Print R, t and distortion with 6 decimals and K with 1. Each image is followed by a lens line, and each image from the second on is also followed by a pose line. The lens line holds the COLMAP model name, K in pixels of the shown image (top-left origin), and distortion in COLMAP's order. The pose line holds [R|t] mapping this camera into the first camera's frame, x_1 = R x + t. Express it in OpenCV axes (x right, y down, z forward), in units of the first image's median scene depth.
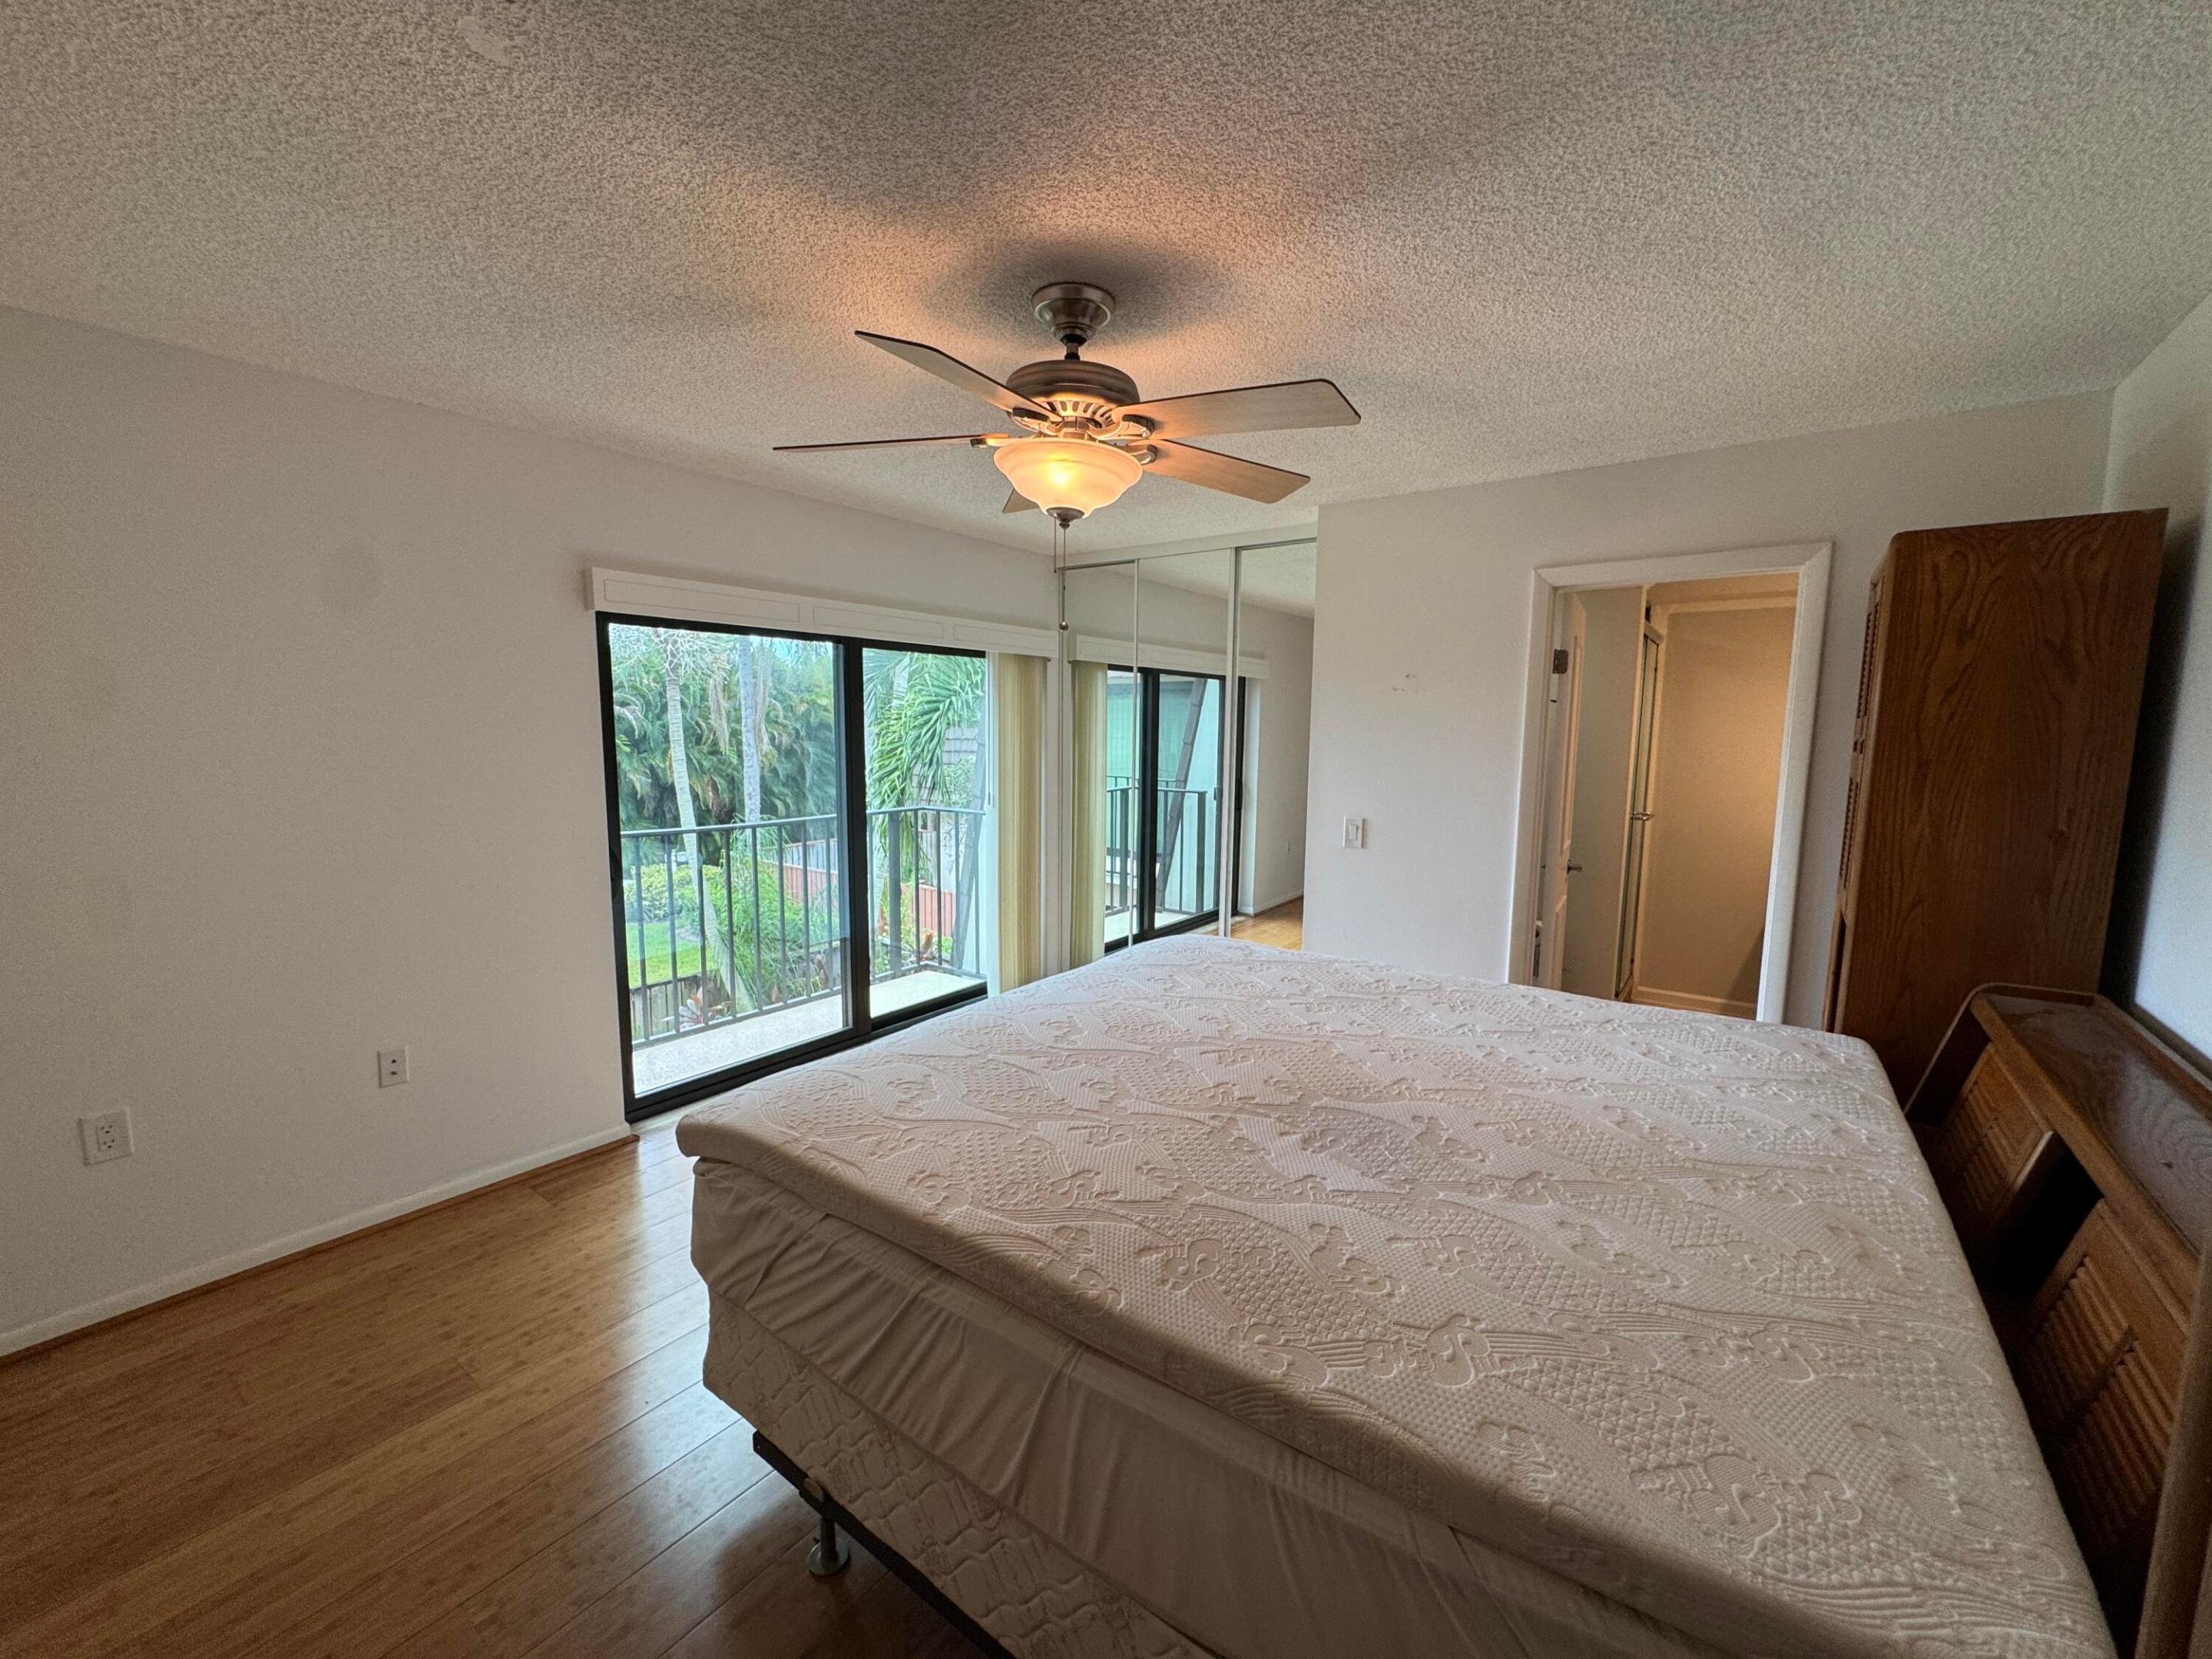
lens RADIAL K [[895.2, 0, 1098.9], [0, 895.2, 829.5], [0, 0, 1]] dist [-0.000552, -0.000006]
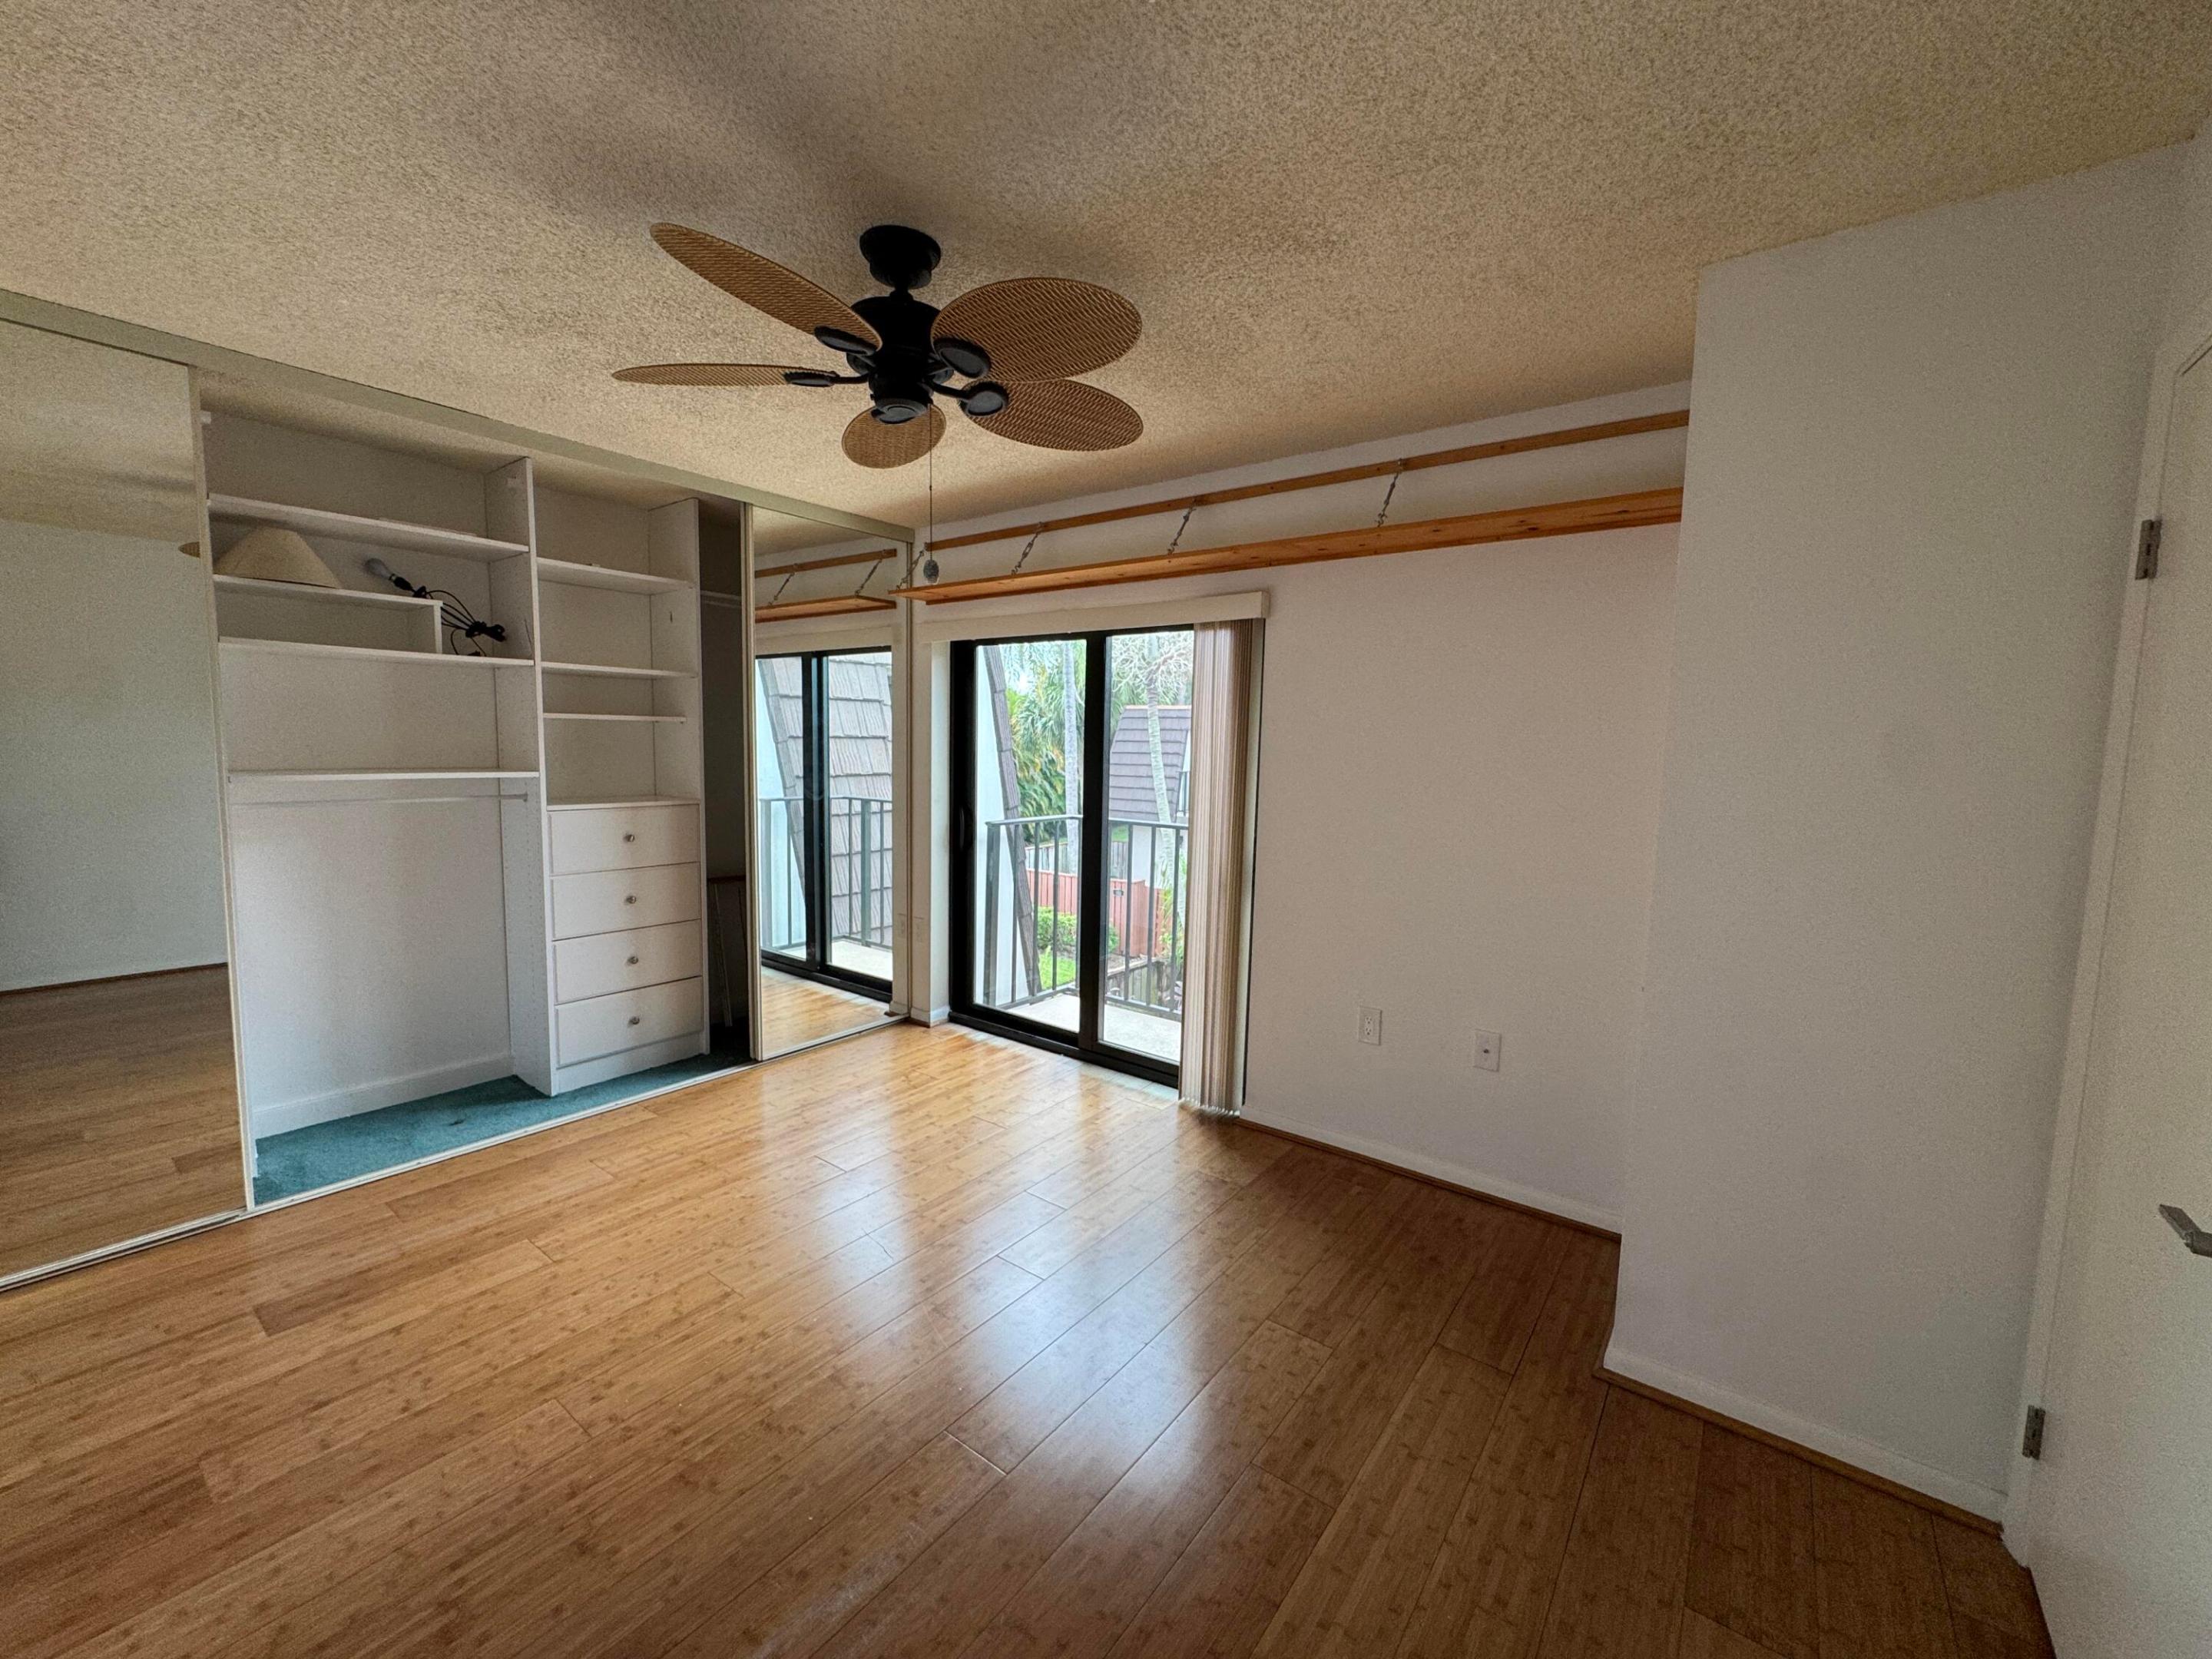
lens RADIAL K [[895.2, 0, 1098.3], [0, 895.2, 832.3], [0, 0, 1]] dist [-0.000552, -0.000006]
pose [[-0.012769, 0.096178, -0.995282, 0.705270], [-0.135842, 0.985968, 0.097021, -0.097570], [0.990648, 0.136440, 0.000475, 1.045264]]
